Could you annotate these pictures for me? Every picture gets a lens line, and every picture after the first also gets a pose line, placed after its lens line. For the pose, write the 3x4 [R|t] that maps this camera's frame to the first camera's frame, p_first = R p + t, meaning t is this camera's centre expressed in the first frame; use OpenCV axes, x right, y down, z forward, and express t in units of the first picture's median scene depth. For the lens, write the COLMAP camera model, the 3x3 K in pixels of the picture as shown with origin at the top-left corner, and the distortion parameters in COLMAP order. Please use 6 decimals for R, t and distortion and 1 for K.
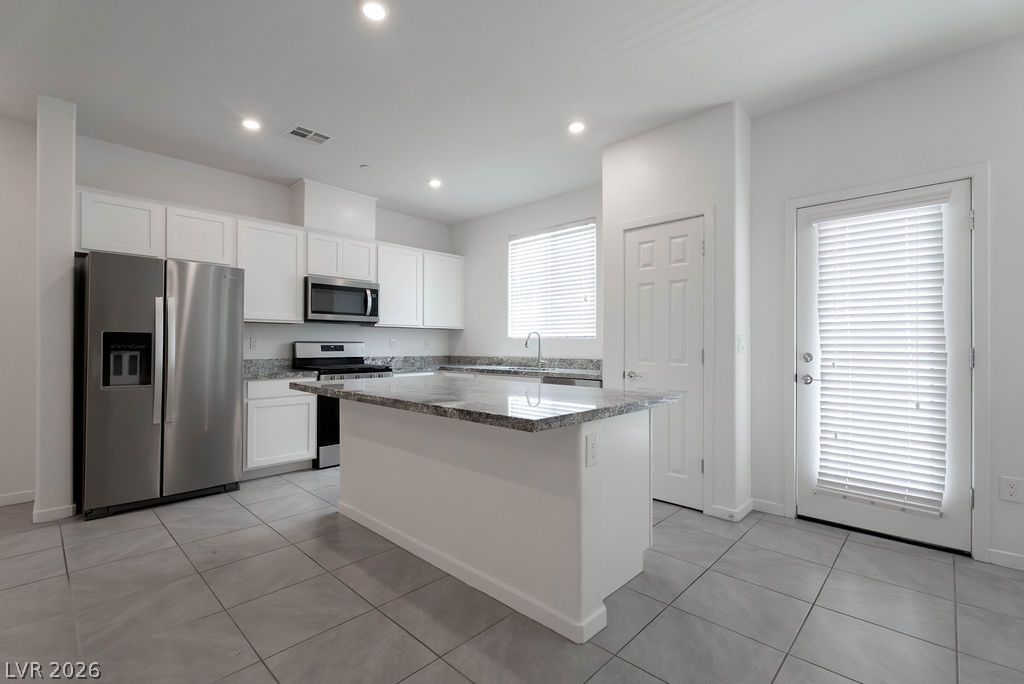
lens RADIAL K [[458.7, 0, 505.1], [0, 458.7, 342.1], [0, 0, 1]] dist [-0.000409, 0.000580]
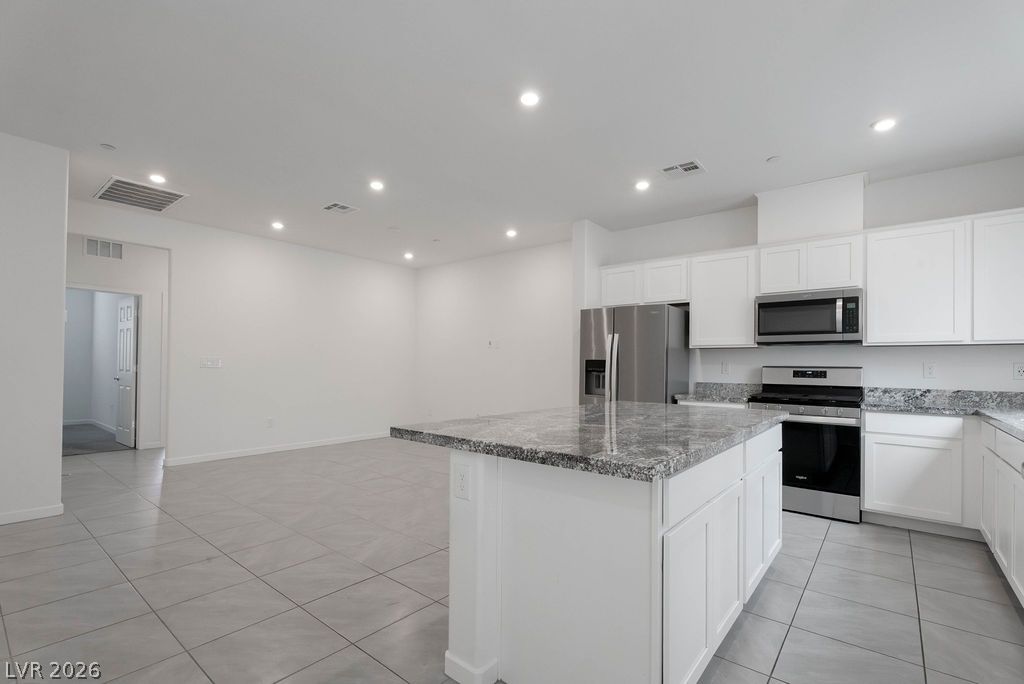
lens RADIAL K [[458.7, 0, 520.7], [0, 458.7, 362.0], [0, 0, 1]] dist [-0.000409, 0.000580]
pose [[0.091987, -0.010721, -0.995703, 0.588314], [-0.006108, 0.999917, -0.011331, 0.004997], [0.995742, 0.007124, 0.091913, 0.556900]]
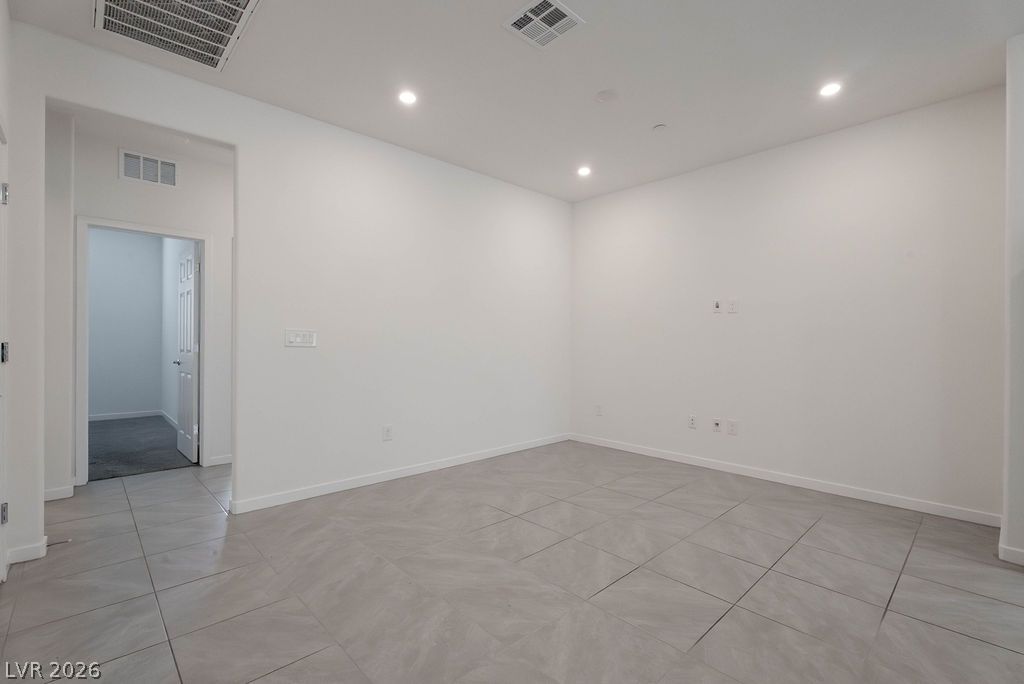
lens RADIAL K [[458.7, 0, 516.7], [0, 458.7, 343.4], [0, 0, 1]] dist [-0.000409, 0.000580]
pose [[-0.042061, 0.000766, -0.999115, -0.138650], [-0.001704, 0.999998, 0.000838, 0.003579], [0.999114, 0.001738, -0.042059, 0.133894]]
